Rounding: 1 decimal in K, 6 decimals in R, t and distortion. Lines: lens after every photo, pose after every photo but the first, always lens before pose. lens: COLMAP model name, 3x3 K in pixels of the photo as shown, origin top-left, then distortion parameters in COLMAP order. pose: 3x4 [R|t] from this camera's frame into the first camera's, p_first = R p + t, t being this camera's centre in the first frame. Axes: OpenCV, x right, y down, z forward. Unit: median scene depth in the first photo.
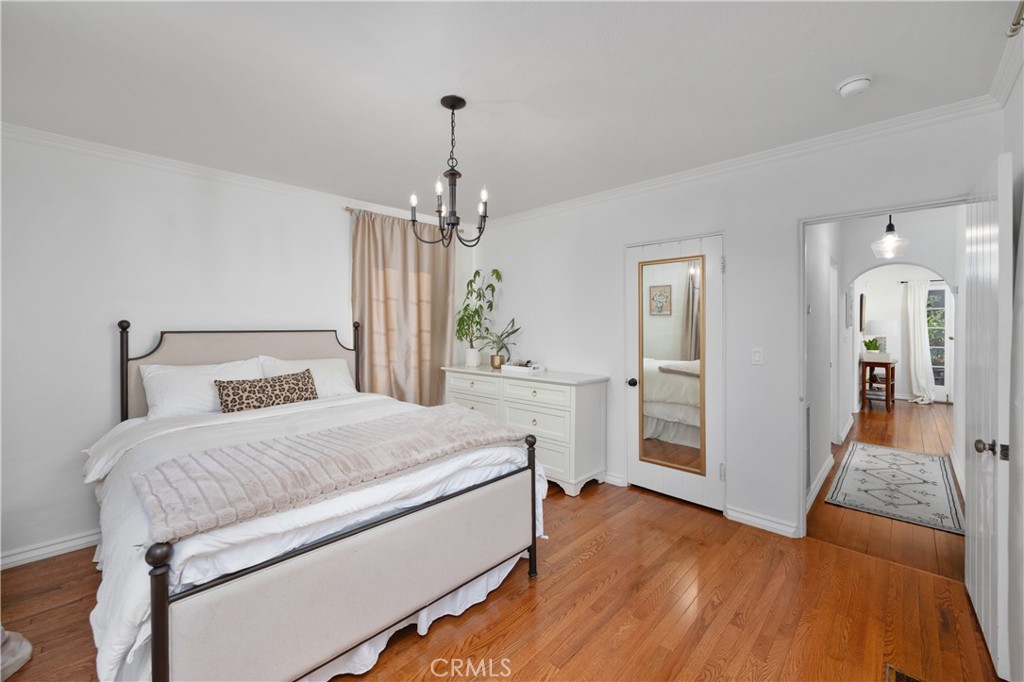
lens RADIAL K [[426.7, 0, 511.5], [0, 426.7, 322.9], [0, 0, 1]] dist [-0.020113, 0.000026]
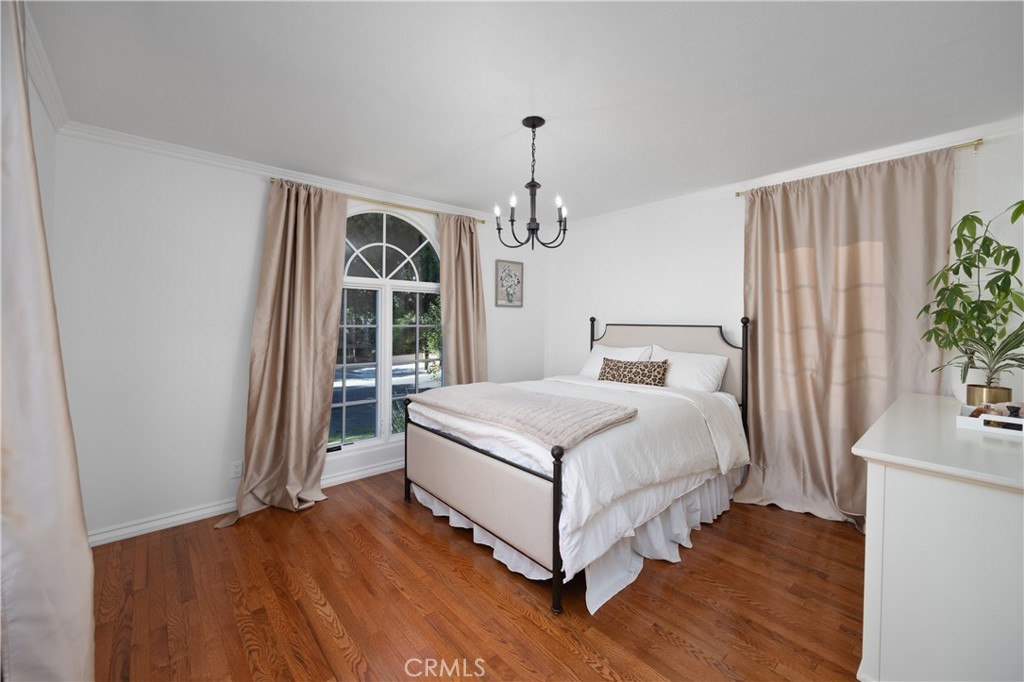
lens RADIAL K [[408.3, 0, 511.6], [0, 408.3, 315.7], [0, 0, 1]] dist [0.000222, -0.000002]
pose [[-0.100480, -0.004780, -0.994928, 0.906141], [0.000356, 0.999988, -0.004840, -0.002723], [0.994939, -0.000840, -0.100477, 1.009437]]
